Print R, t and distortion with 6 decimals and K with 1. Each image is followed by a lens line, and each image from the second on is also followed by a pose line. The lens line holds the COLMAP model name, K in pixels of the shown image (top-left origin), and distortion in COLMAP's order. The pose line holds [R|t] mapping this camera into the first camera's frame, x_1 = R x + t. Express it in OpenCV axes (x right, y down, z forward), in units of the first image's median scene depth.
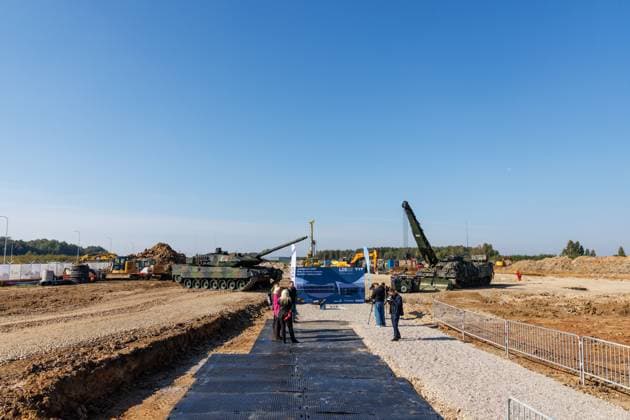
lens RADIAL K [[452.6, 0, 315.6], [0, 452.6, 212.7], [0, 0, 1]] dist [0.011316, -0.000609]
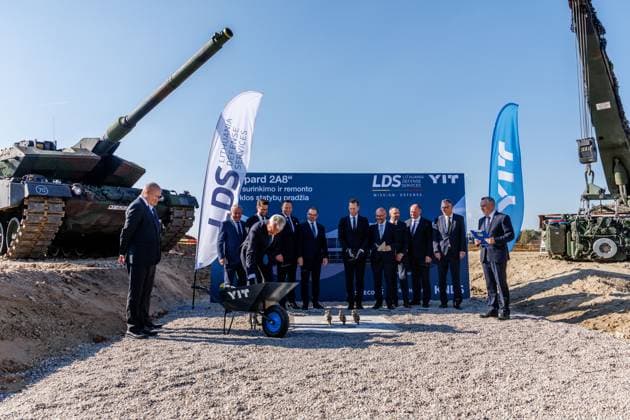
lens RADIAL K [[461.7, 0, 315.0], [0, 461.7, 210.0], [0, 0, 1]] dist [0.037095, -0.035894]
pose [[0.992487, -0.029302, -0.118794, 0.043262], [0.031270, 0.999402, 0.014732, 0.118971], [0.118291, -0.018336, 0.992810, 0.608170]]
